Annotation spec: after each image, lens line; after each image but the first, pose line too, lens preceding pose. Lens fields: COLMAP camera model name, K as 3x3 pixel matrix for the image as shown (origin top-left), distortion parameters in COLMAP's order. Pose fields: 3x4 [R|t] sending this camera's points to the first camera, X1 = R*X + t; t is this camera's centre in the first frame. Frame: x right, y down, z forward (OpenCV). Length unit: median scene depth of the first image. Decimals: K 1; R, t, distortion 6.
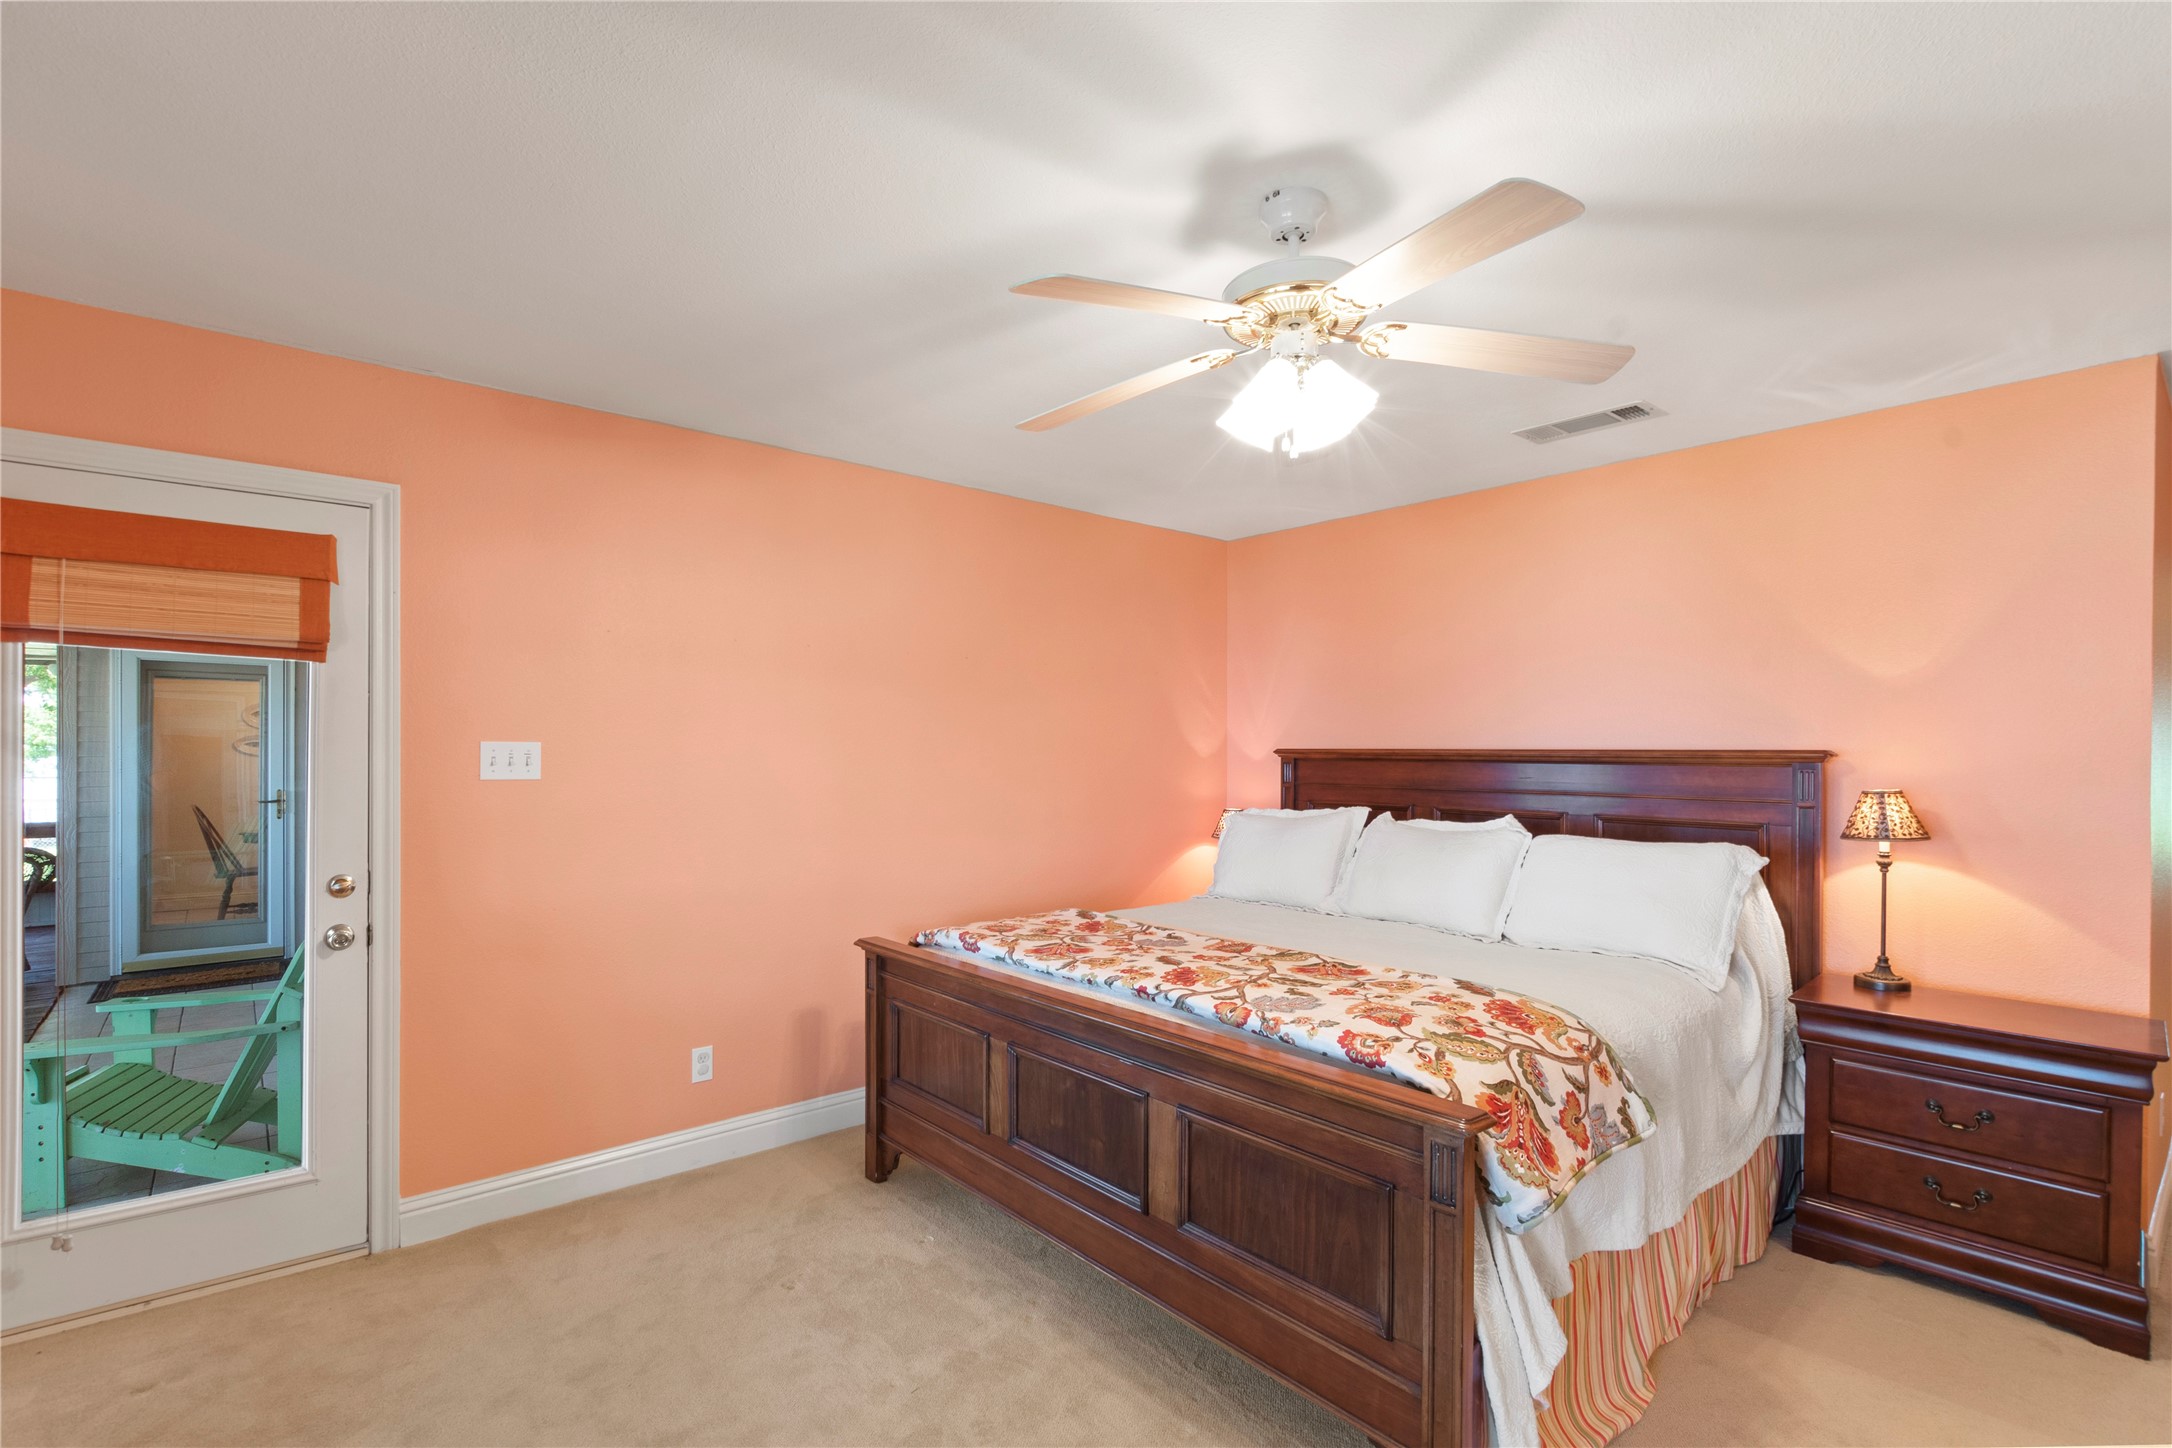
lens RADIAL K [[1005.3, 0, 1054.0], [0, 1005.3, 759.3], [0, 0, 1]] dist [-0.000545, -0.000016]
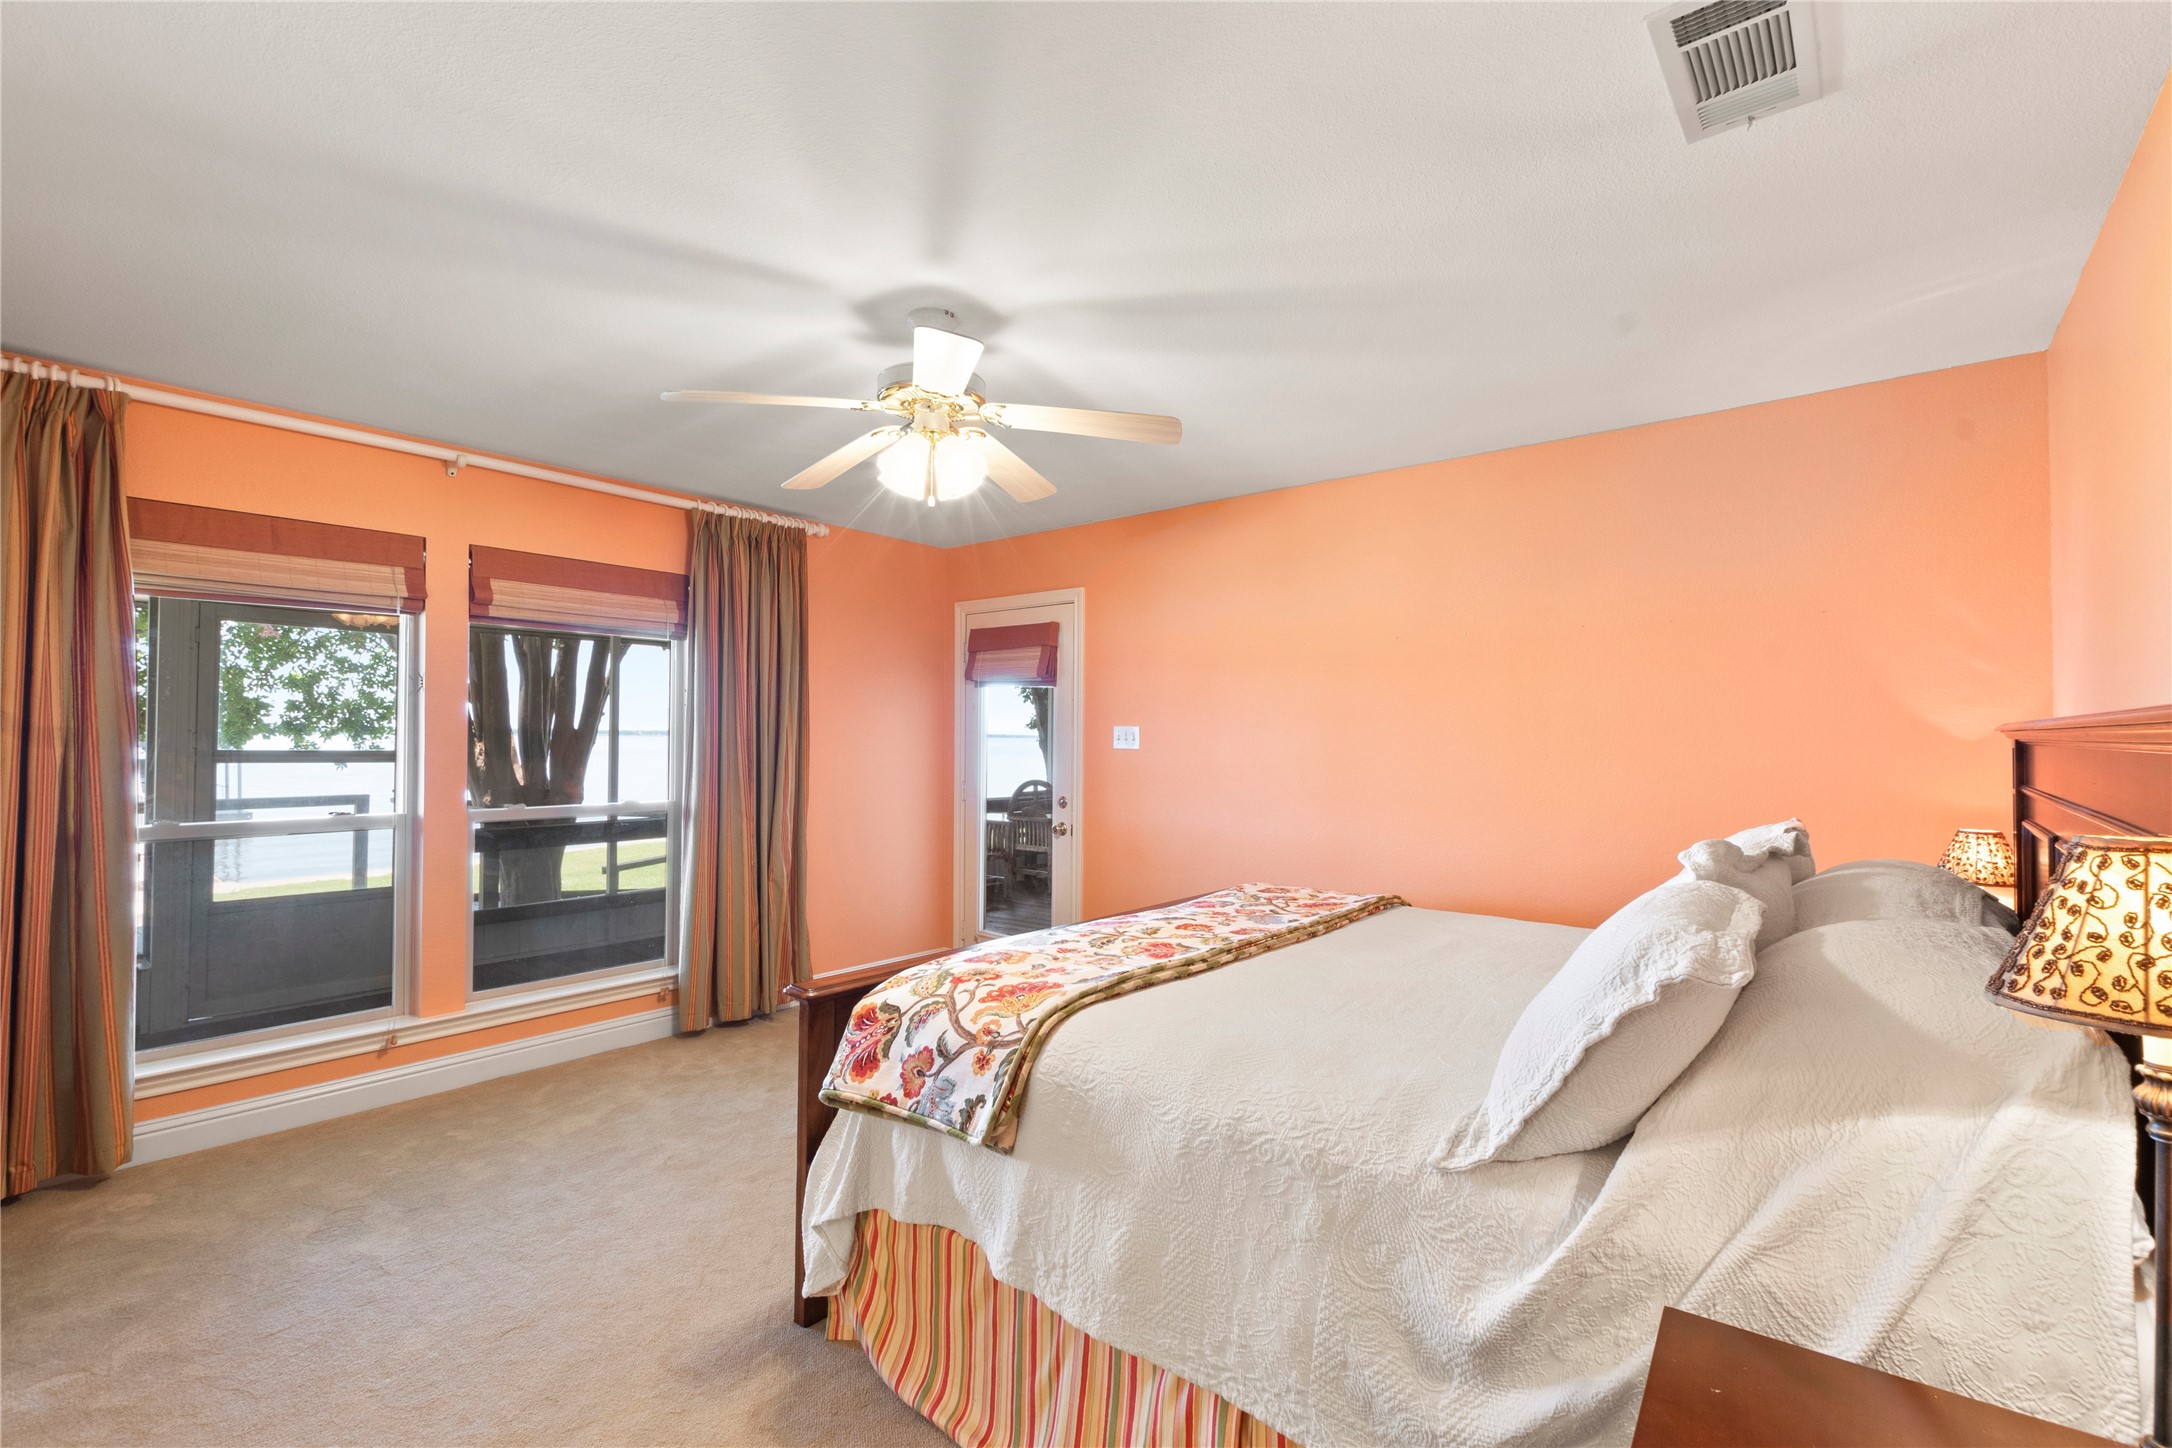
lens RADIAL K [[960.5, 0, 1067.9], [0, 960.5, 729.0], [0, 0, 1]] dist [0.005500, -0.000004]
pose [[0.169229, -0.008638, -0.985539, 1.493426], [-0.010421, 0.999890, -0.010553, 0.007417], [0.985522, 0.012056, 0.169120, 0.946905]]
